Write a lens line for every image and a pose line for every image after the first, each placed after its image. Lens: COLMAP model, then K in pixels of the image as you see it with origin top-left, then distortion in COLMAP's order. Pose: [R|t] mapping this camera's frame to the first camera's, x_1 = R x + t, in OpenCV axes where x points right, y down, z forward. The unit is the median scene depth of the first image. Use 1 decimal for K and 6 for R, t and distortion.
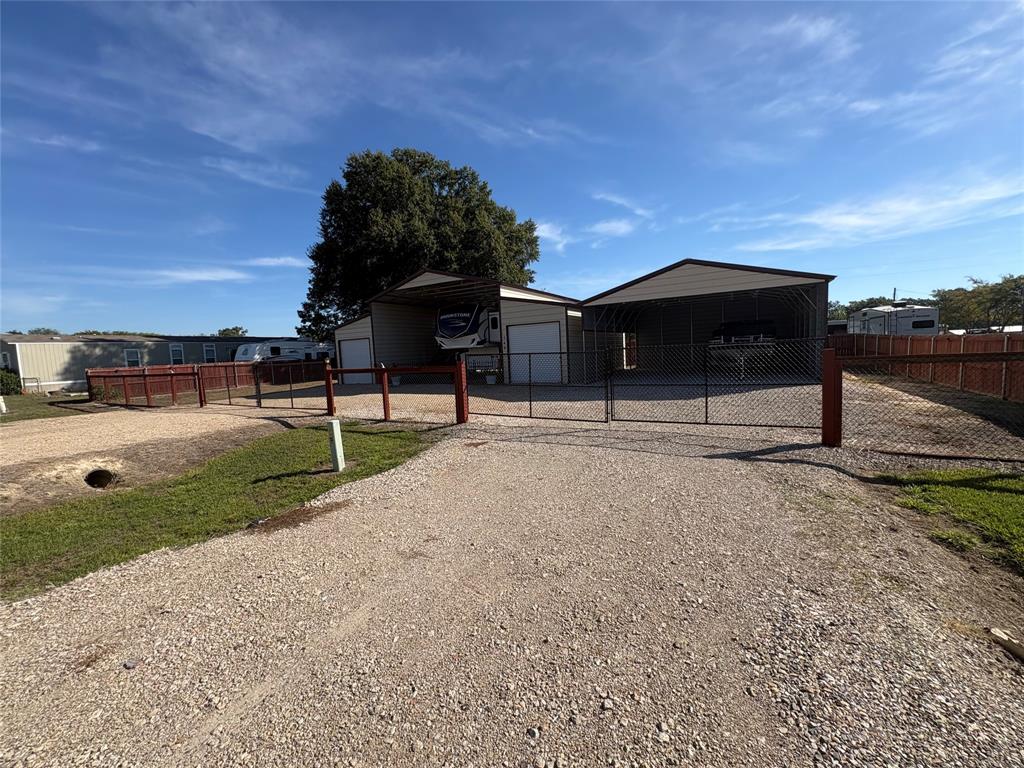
lens RADIAL K [[406.5, 0, 512.0], [0, 406.5, 391.1], [0, 0, 1]] dist [-0.001027, 0.000383]
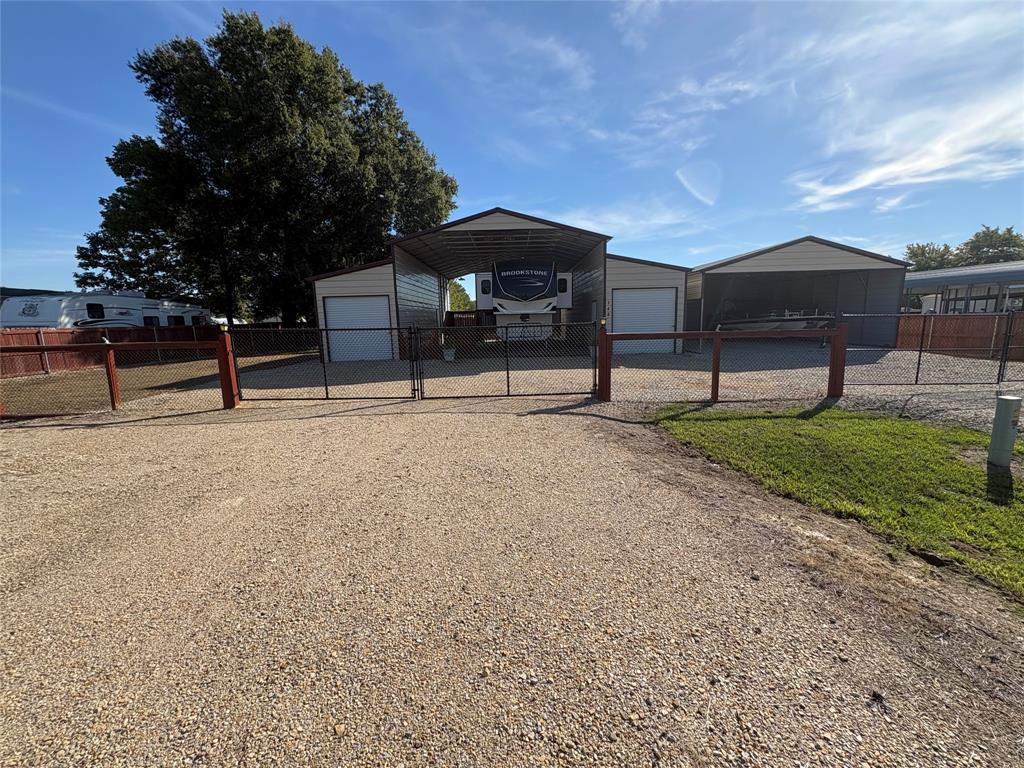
lens RADIAL K [[412.8, 0, 514.7], [0, 412.8, 385.2], [0, 0, 1]] dist [0.000396, 0.000608]
pose [[0.867202, -0.051446, 0.495293, -0.374760], [0.032414, 0.998371, 0.046948, -0.001621], [-0.496901, -0.024659, 0.867457, 0.191856]]
